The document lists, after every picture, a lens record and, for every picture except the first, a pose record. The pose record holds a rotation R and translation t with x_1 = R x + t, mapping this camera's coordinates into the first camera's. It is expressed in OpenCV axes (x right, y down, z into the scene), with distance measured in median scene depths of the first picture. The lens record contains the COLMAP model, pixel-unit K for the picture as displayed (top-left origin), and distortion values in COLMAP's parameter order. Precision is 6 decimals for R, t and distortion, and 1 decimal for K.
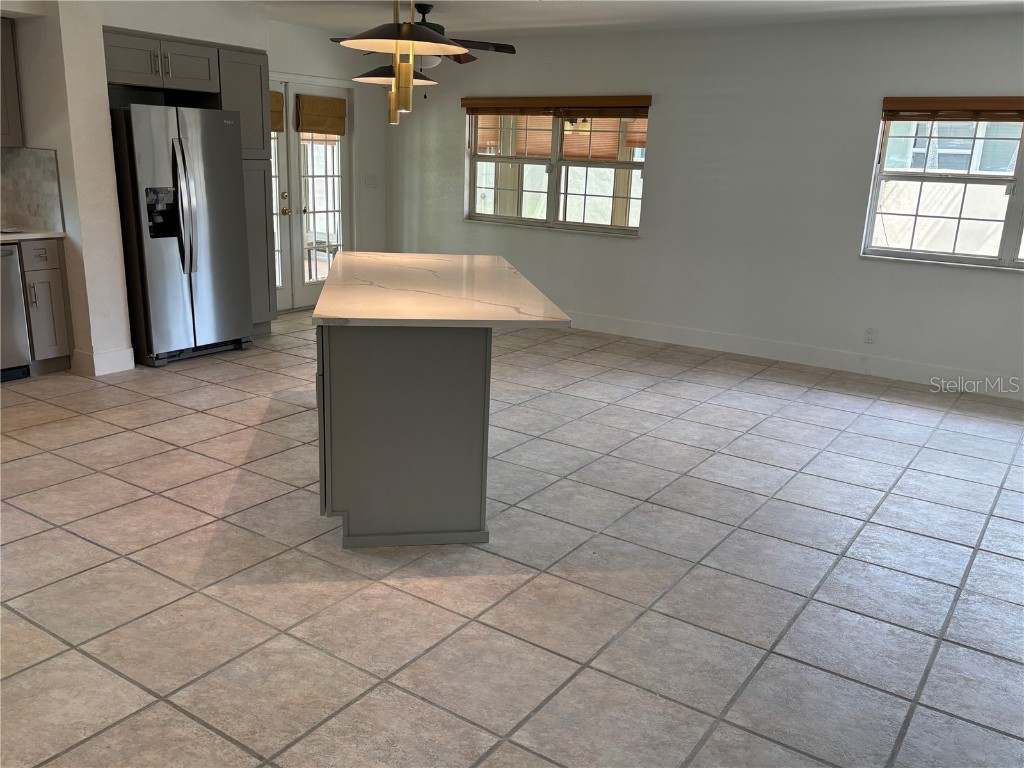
lens RADIAL K [[873.8, 0, 514.2], [0, 873.8, 393.5], [0, 0, 1]] dist [0.037136, -0.051216]
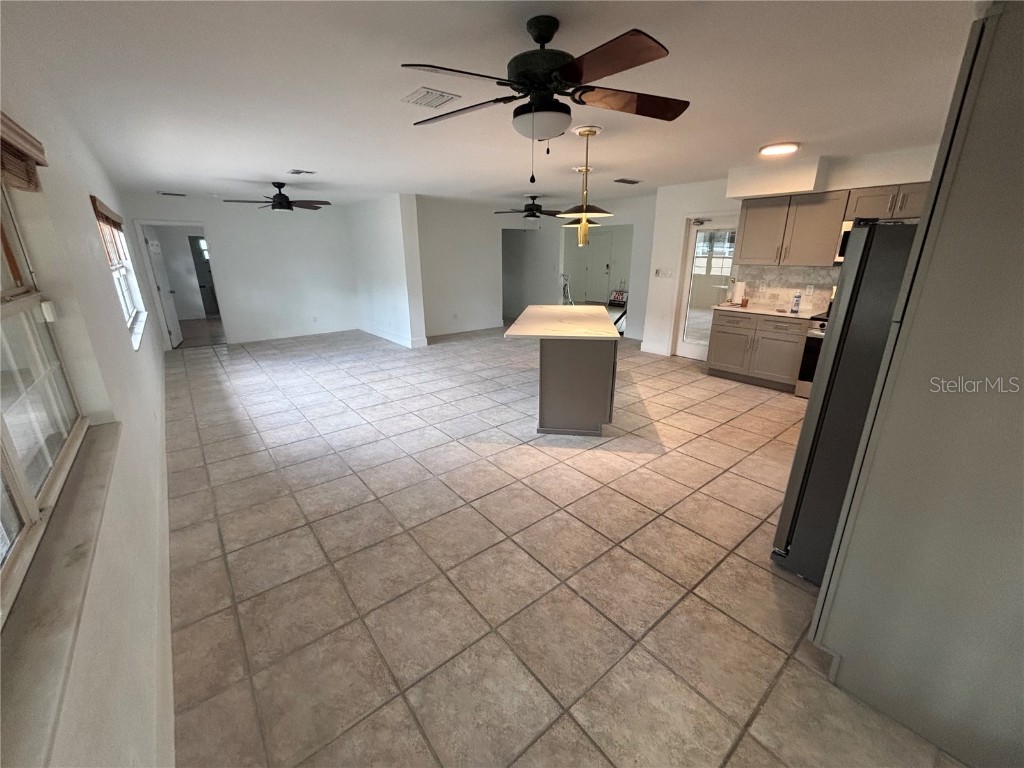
lens RADIAL K [[413.4, 0, 513.9], [0, 413.4, 377.8], [0, 0, 1]] dist [0.006027, -0.000126]
pose [[-0.957476, -0.117050, 0.263702, -0.198964], [0.044758, 0.842679, 0.536553, -0.422341], [-0.285020, 0.525540, -0.801606, 1.449007]]
